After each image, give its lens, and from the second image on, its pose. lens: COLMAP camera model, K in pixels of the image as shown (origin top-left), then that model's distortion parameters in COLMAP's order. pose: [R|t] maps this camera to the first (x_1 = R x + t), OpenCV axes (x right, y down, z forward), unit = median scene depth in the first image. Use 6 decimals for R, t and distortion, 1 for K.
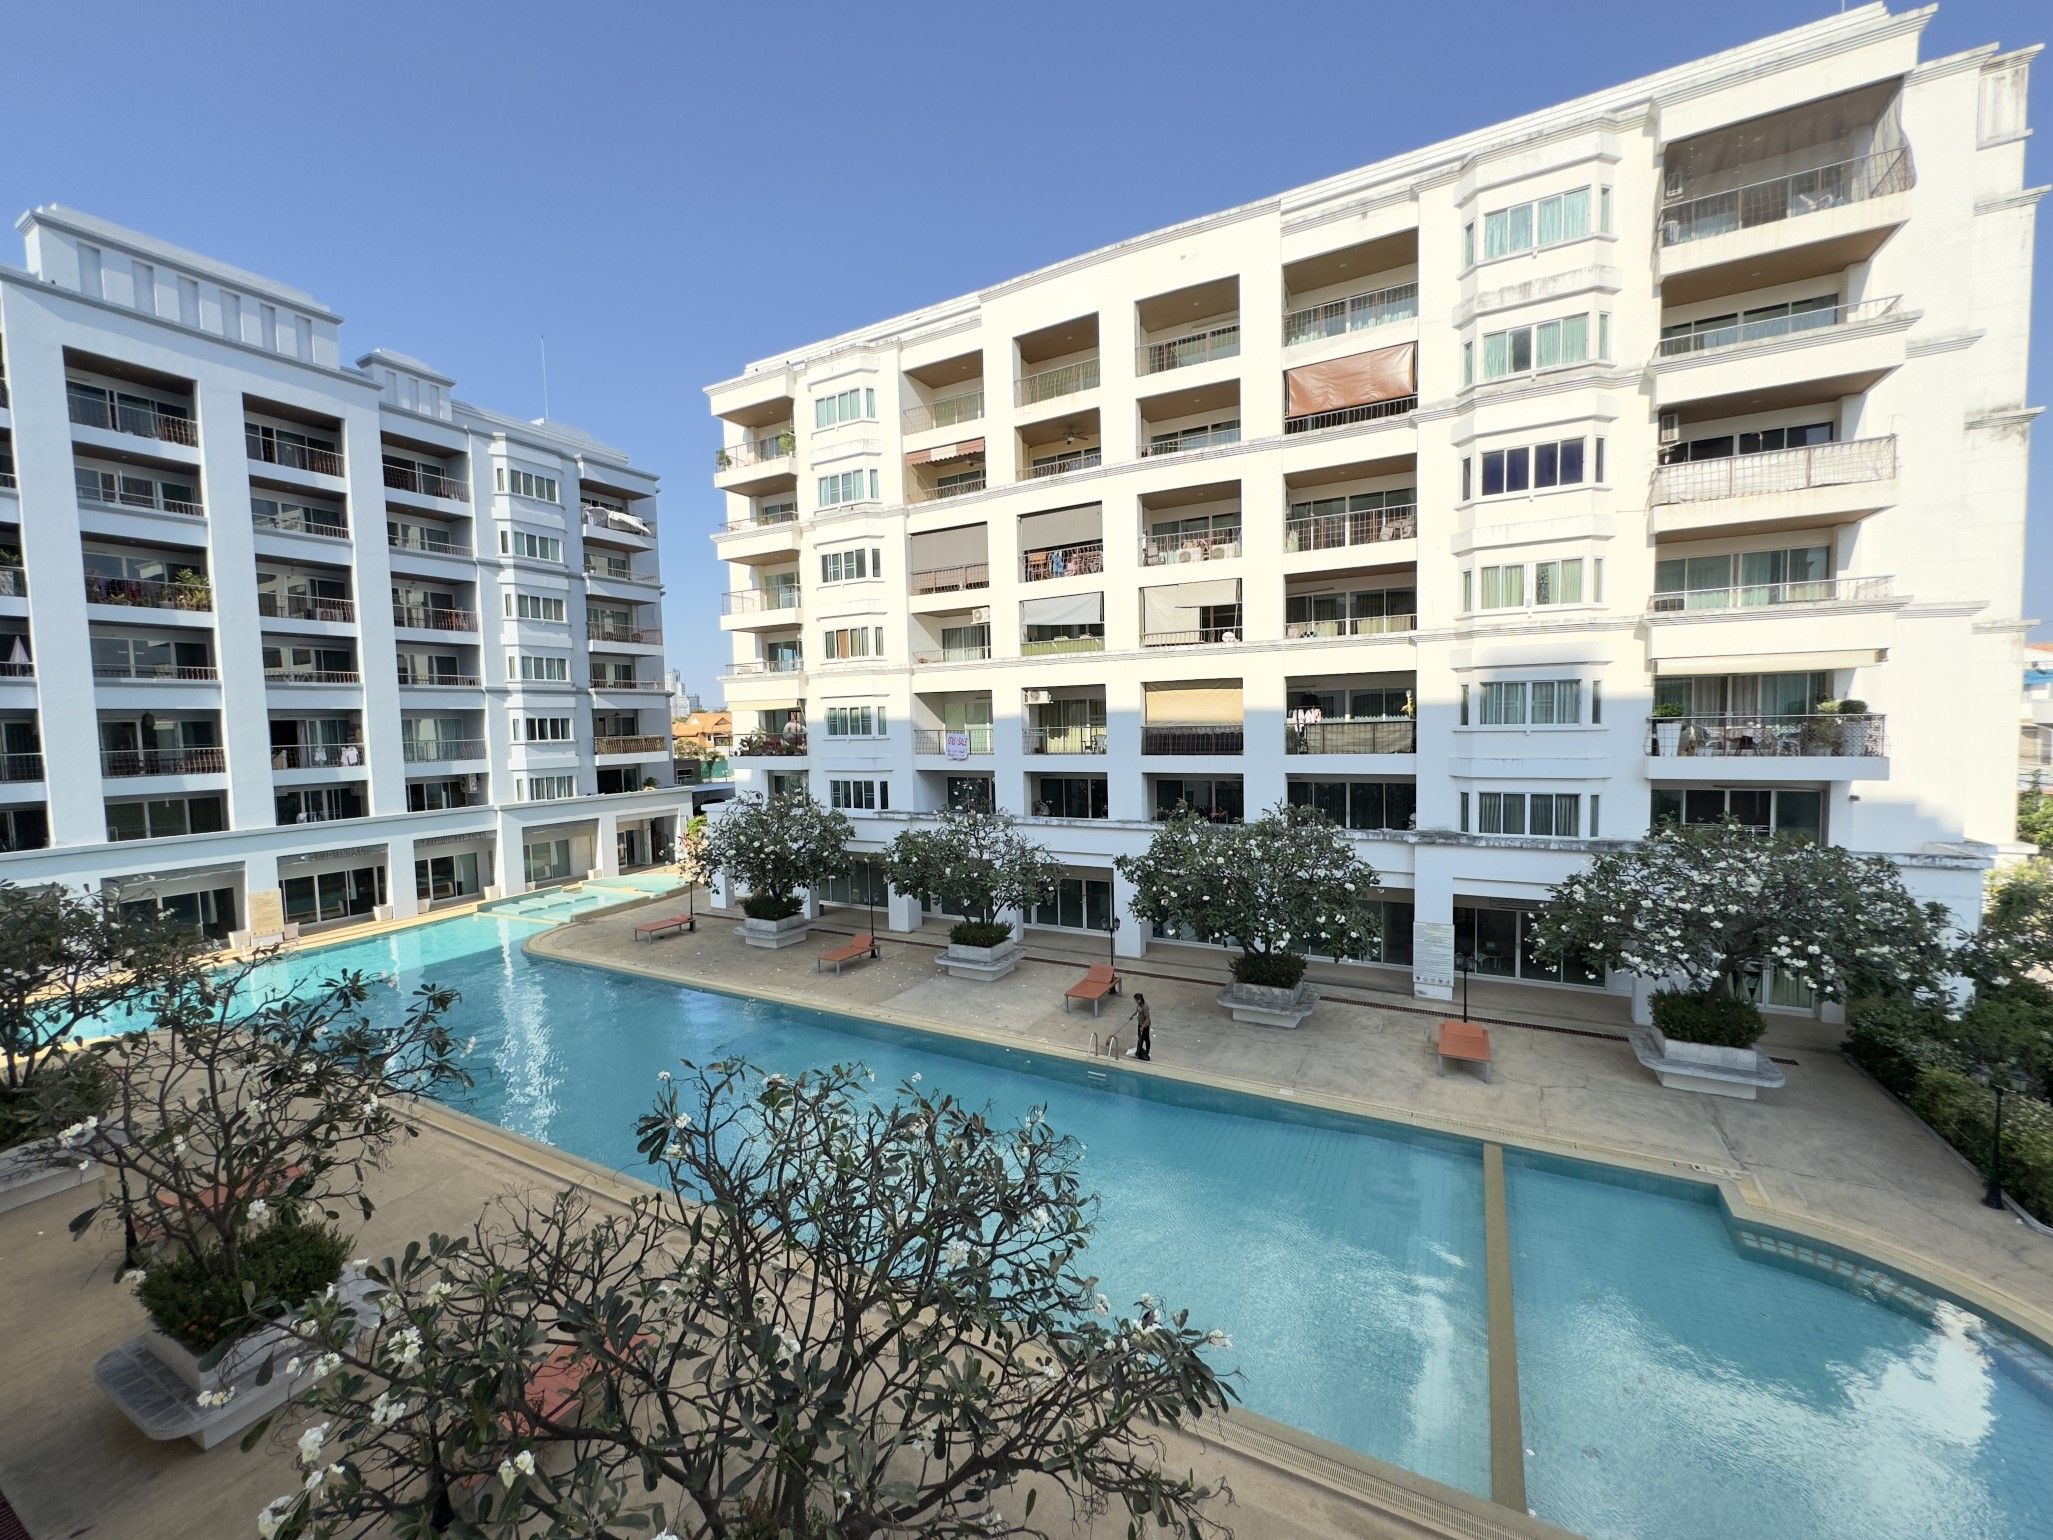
lens RADIAL K [[822.4, 0, 1026.5], [0, 822.4, 770.0], [0, 0, 1]] dist [0.000546, -0.000324]
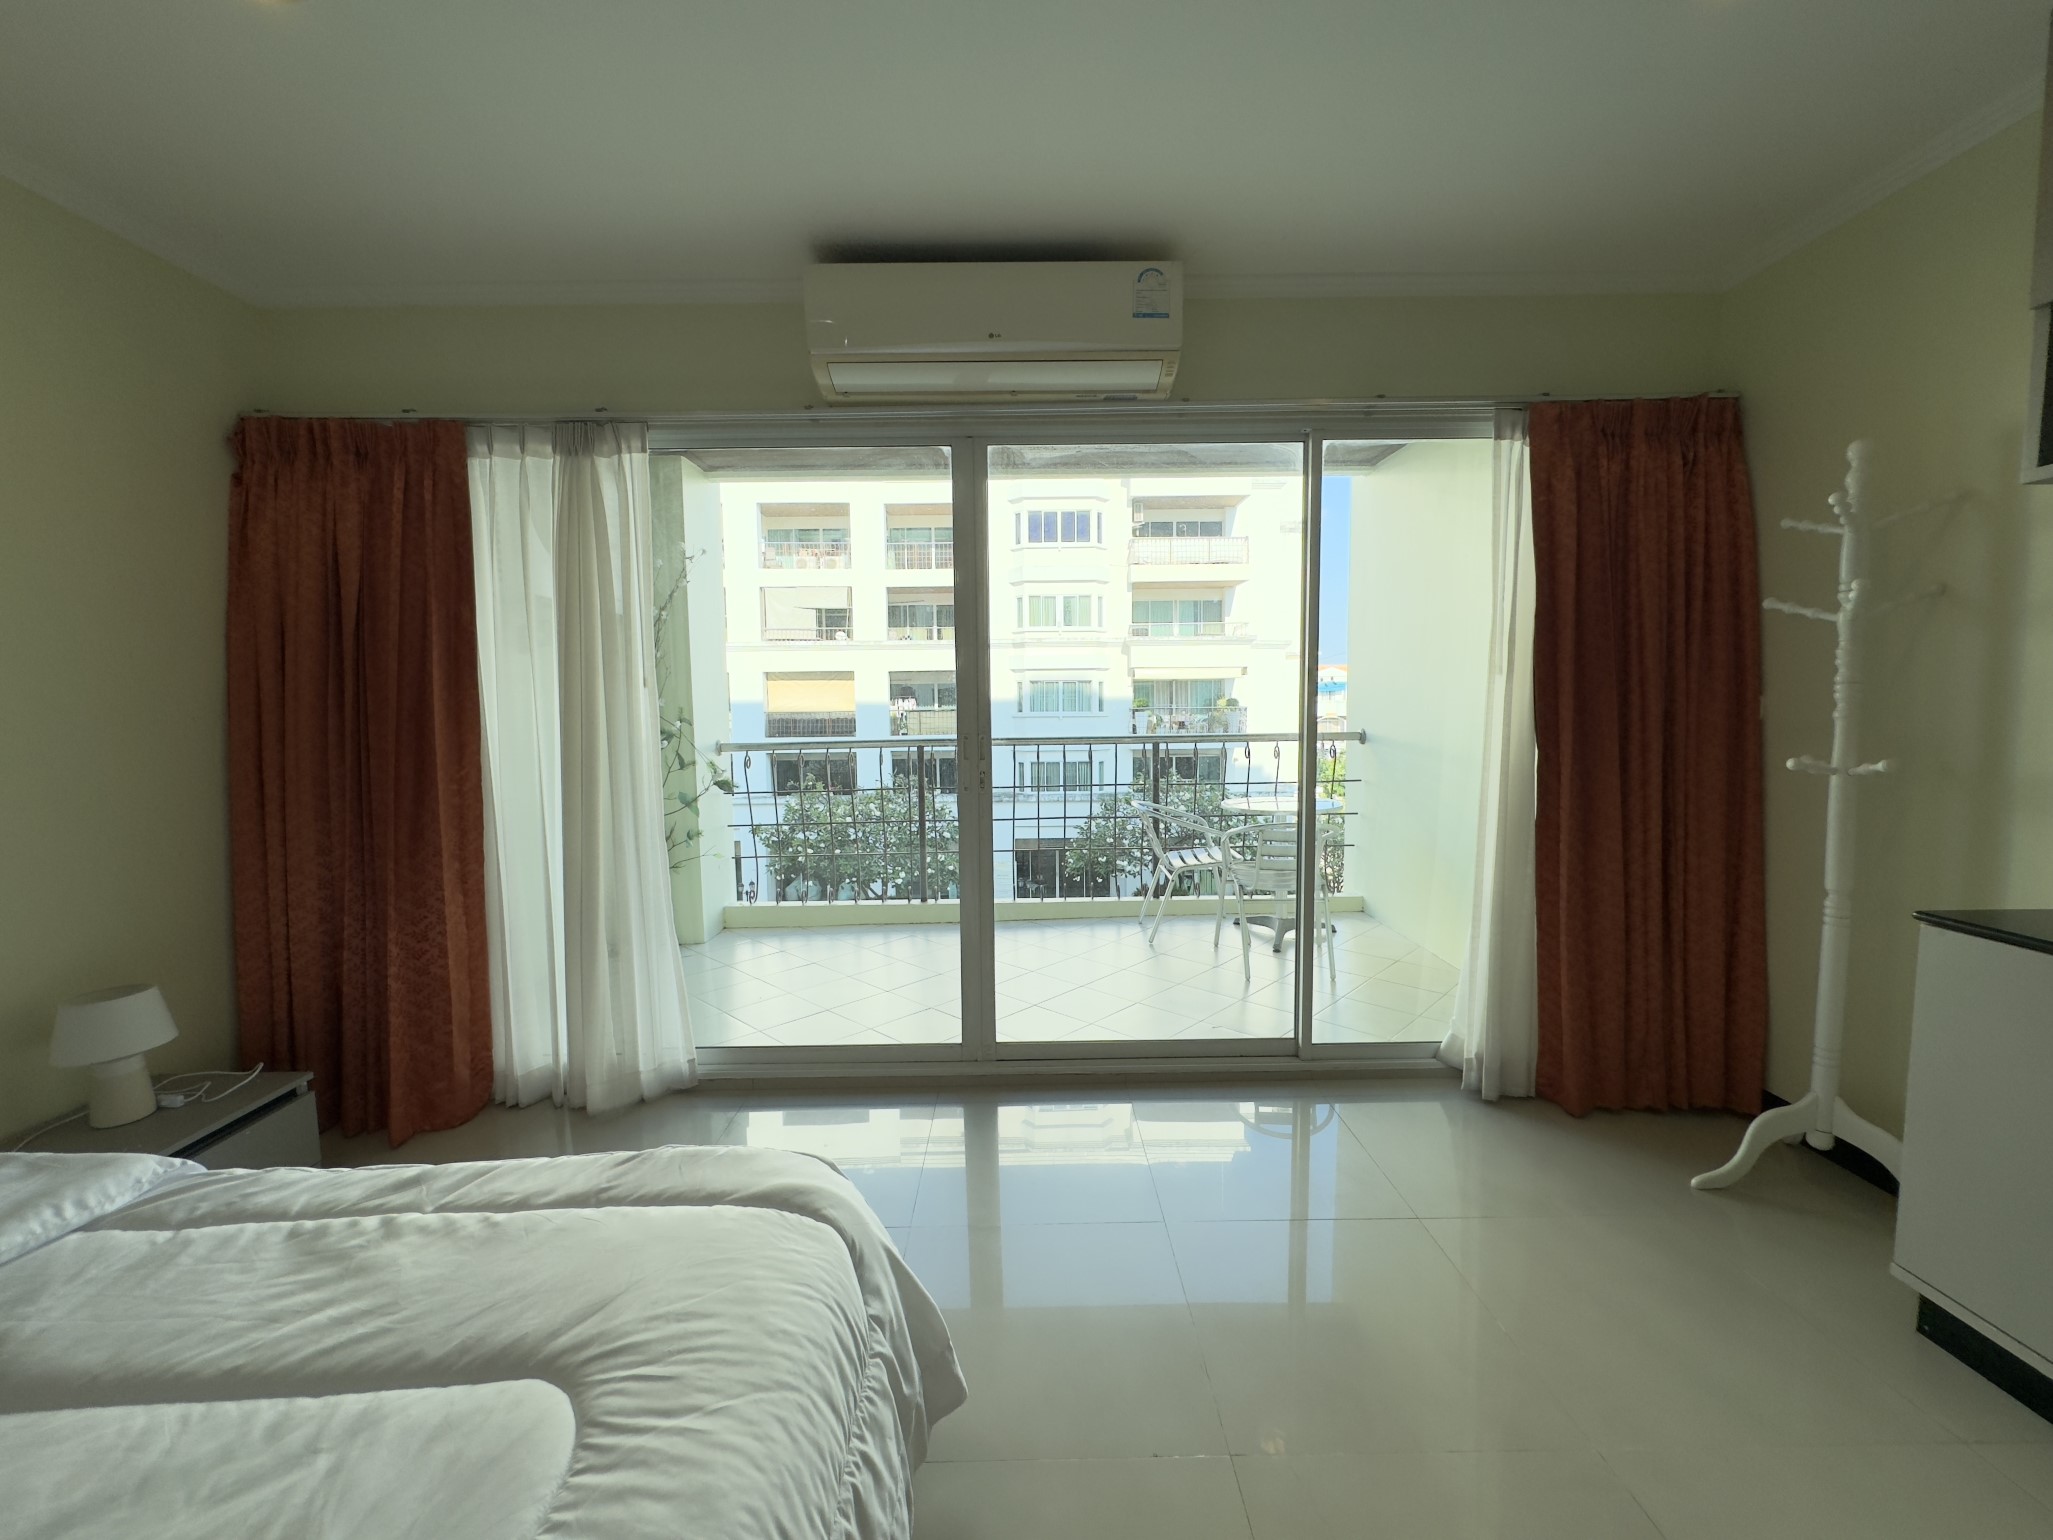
lens RADIAL K [[822.4, 0, 1026.5], [0, 822.4, 770.0], [0, 0, 1]] dist [0.000546, -0.000324]
pose [[0.874368, -0.024093, 0.484664, -0.115280], [0.020184, 0.999708, 0.013282, 0.022922], [-0.484843, -0.001831, 0.874599, -0.185414]]
